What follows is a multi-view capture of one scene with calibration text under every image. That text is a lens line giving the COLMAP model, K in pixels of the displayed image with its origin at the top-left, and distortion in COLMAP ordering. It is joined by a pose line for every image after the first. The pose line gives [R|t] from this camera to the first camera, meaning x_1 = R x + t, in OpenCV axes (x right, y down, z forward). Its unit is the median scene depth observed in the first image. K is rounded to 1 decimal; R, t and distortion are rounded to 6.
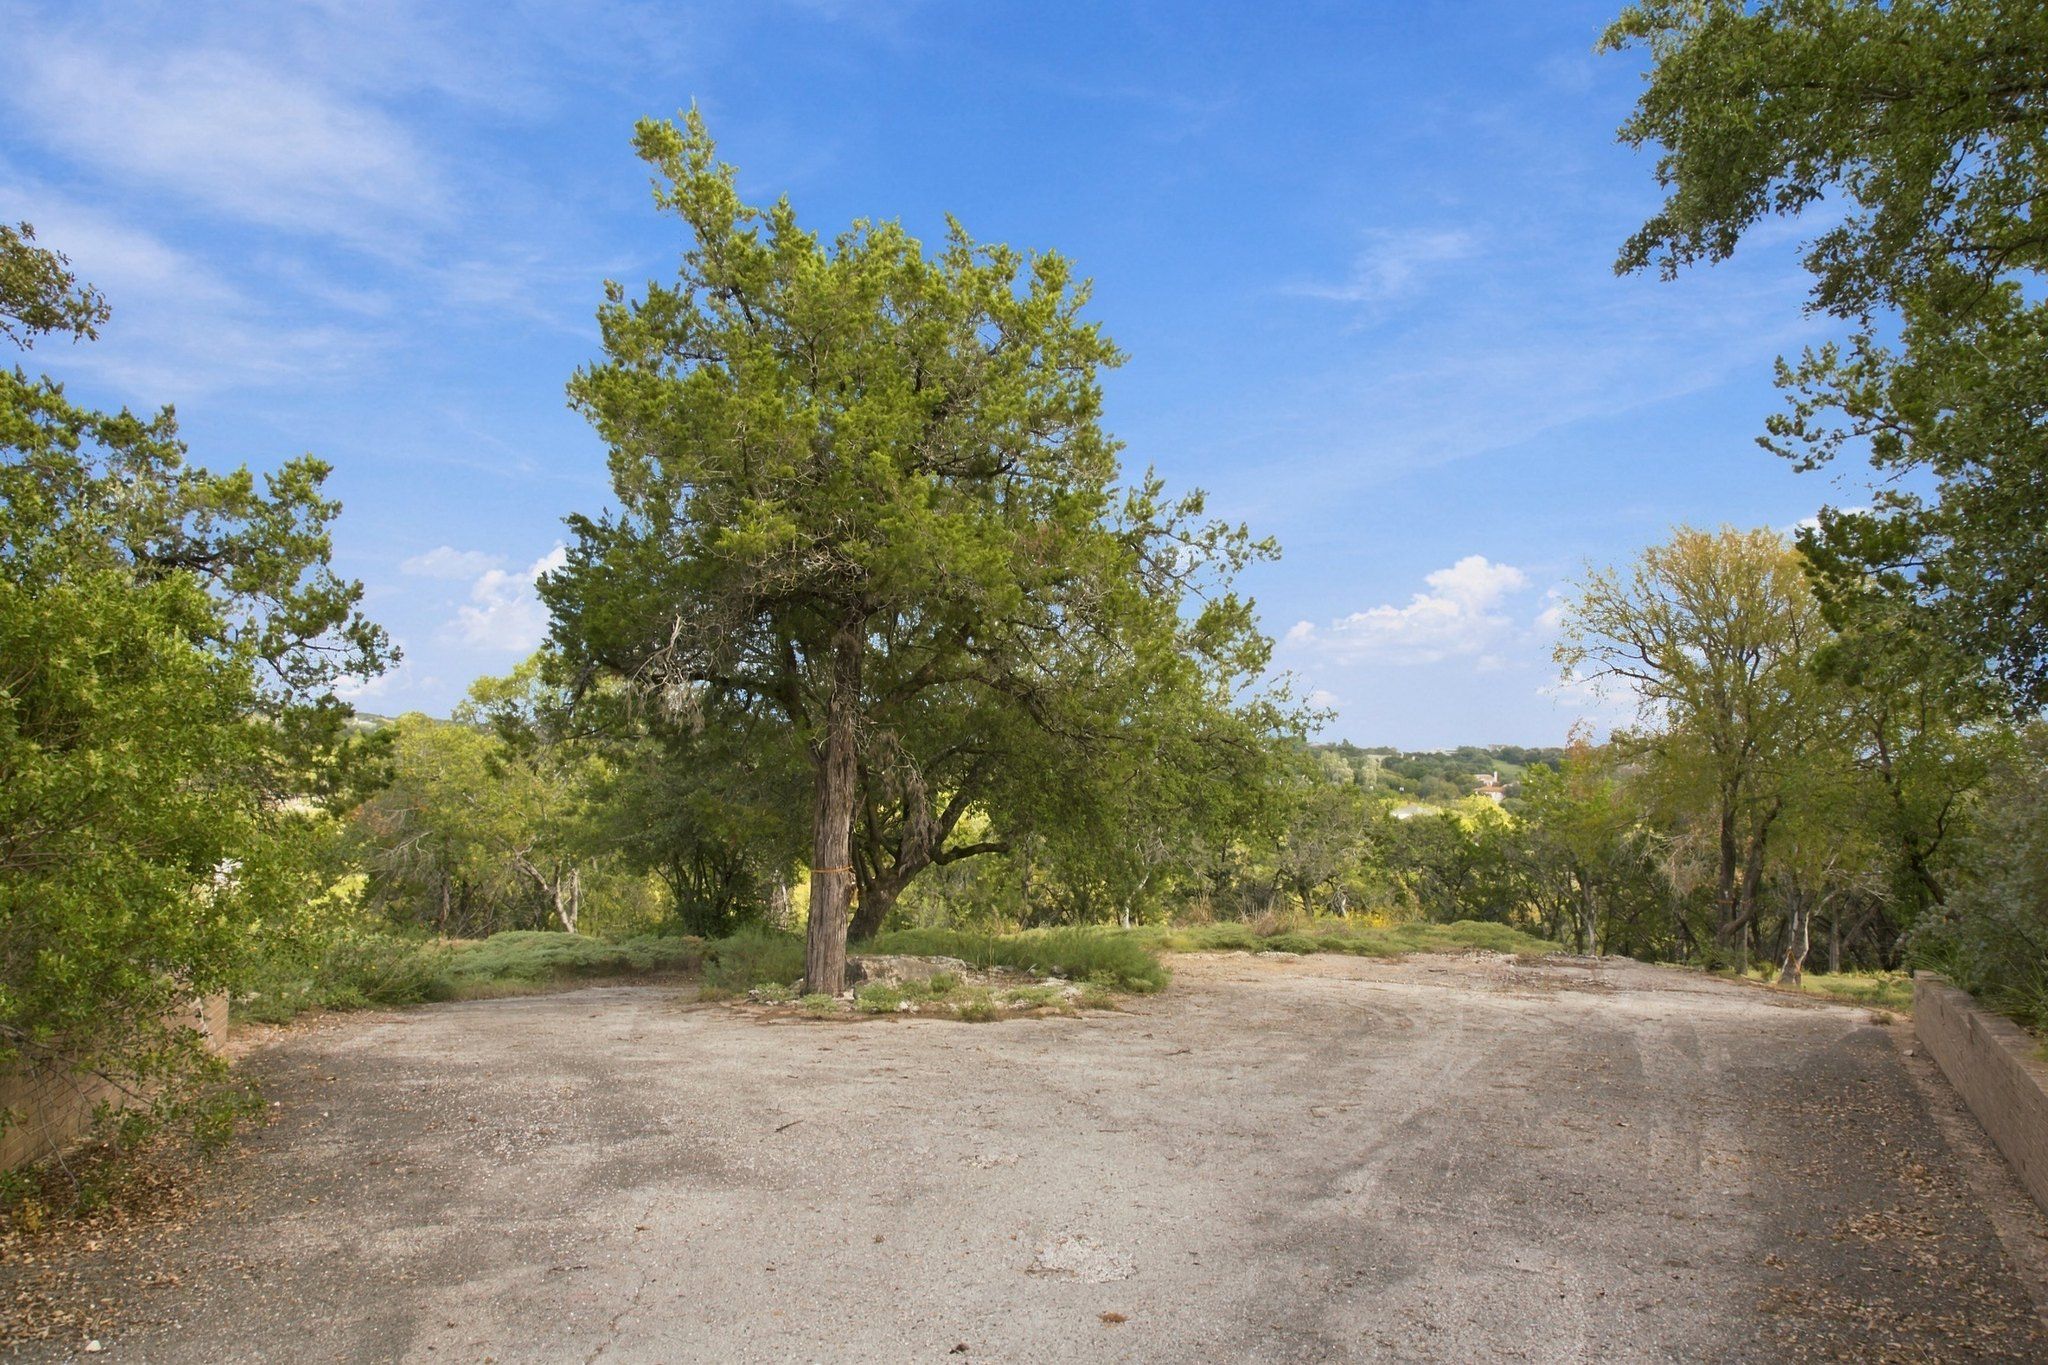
lens RADIAL K [[1366.3, 0, 1023.5], [0, 1366.3, 685.4], [0, 0, 1]] dist [-0.001642, -0.001314]
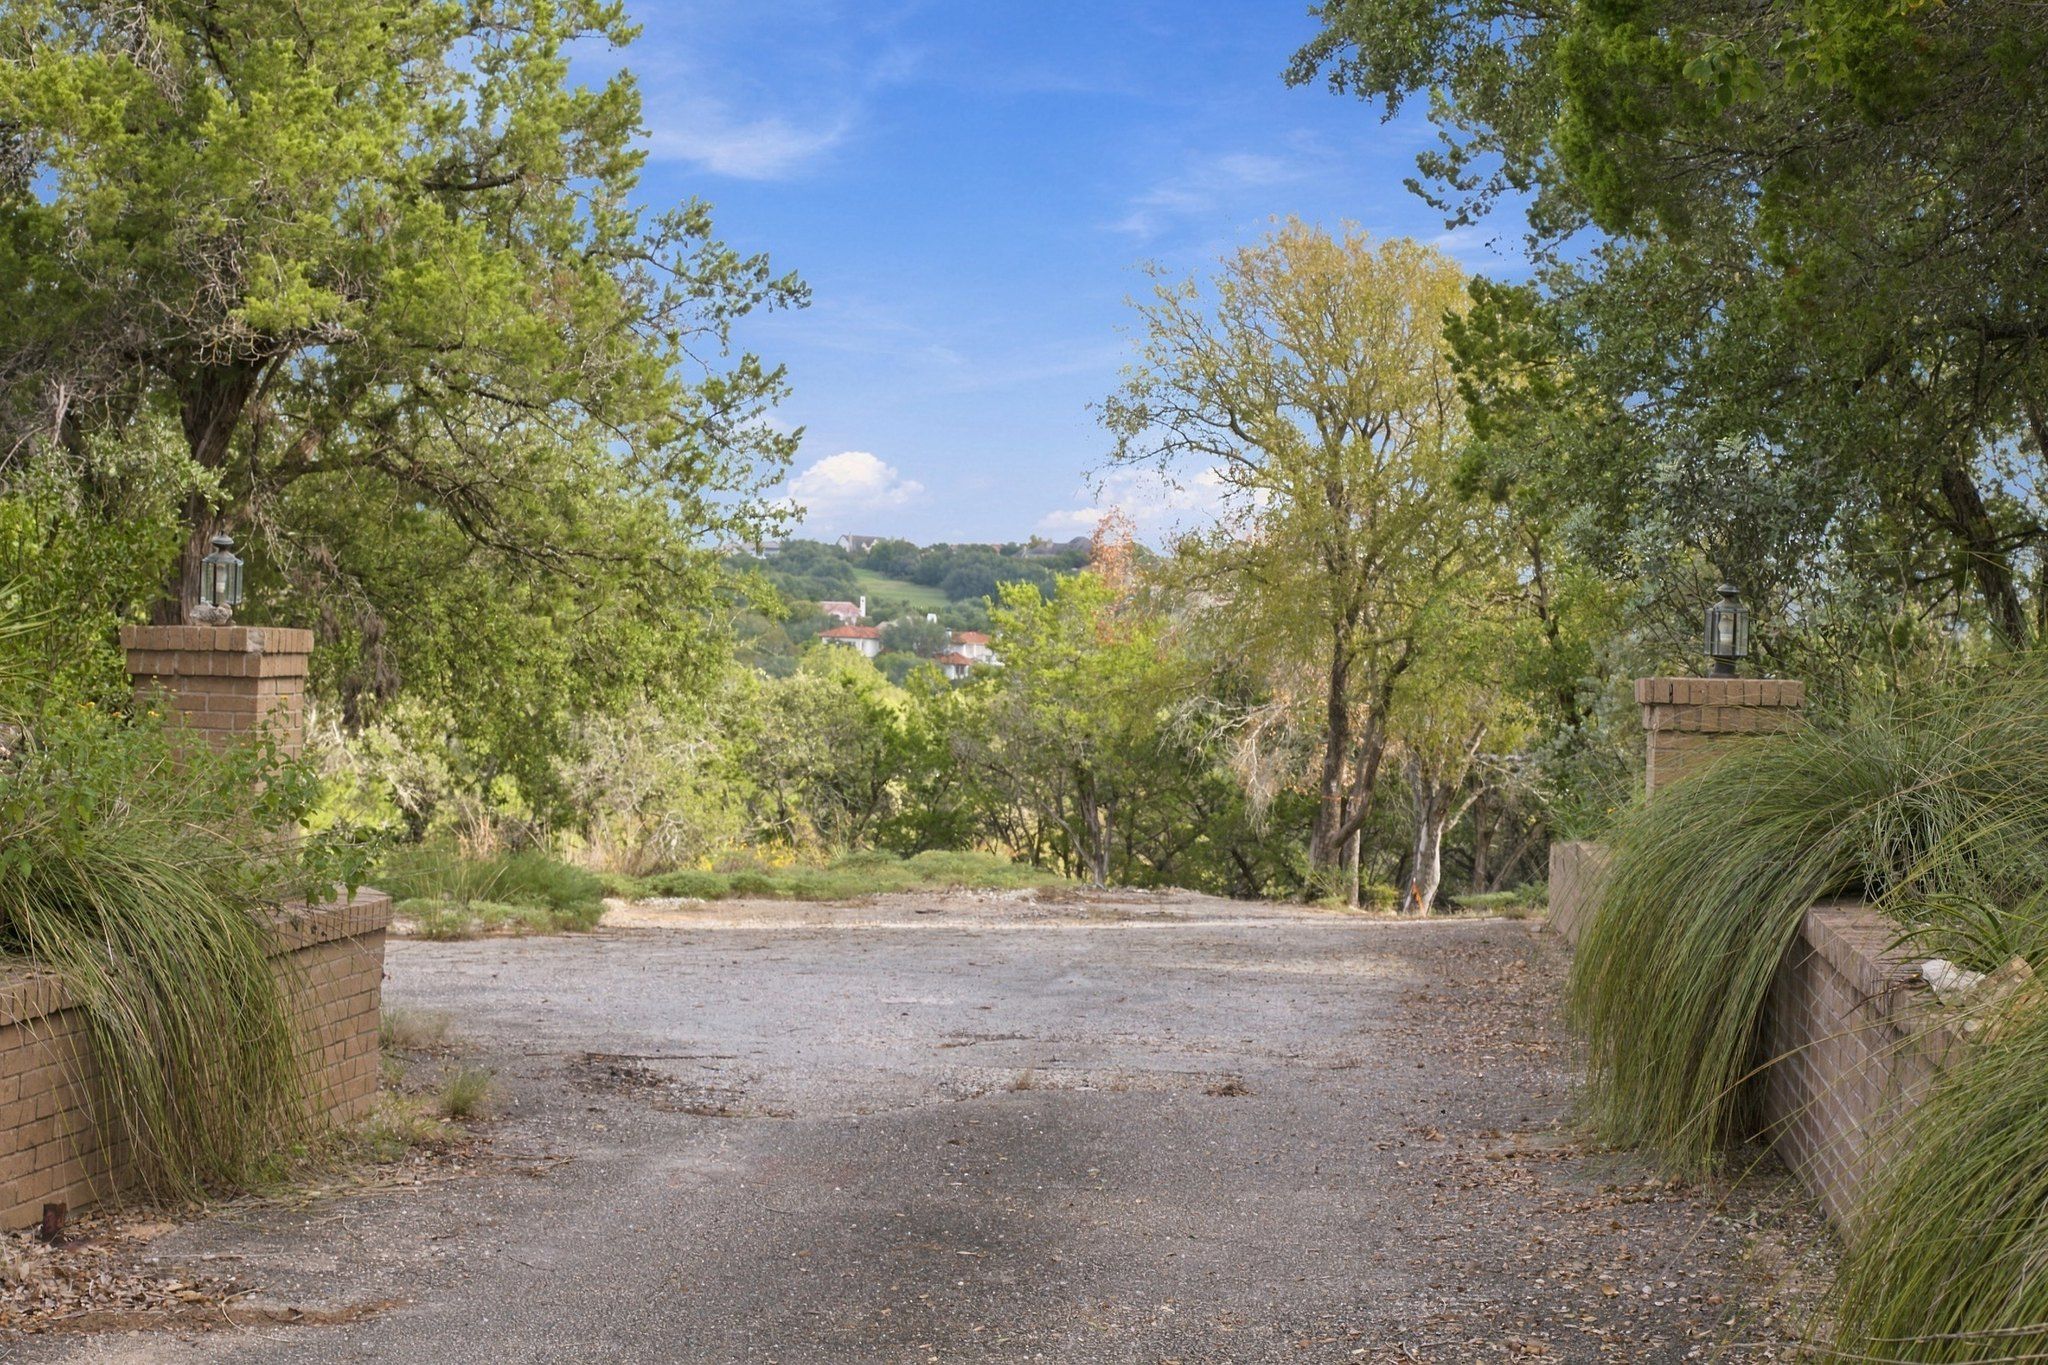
lens RADIAL K [[3288.2, 0, 1029.8], [0, 3288.2, 682.2], [0, 0, 1]] dist [-0.012517, 0.000000]
pose [[0.923935, -0.007179, 0.382482, -0.236584], [-0.027405, 0.996013, 0.084895, -0.029669], [-0.381566, -0.088920, 0.920055, -0.416570]]
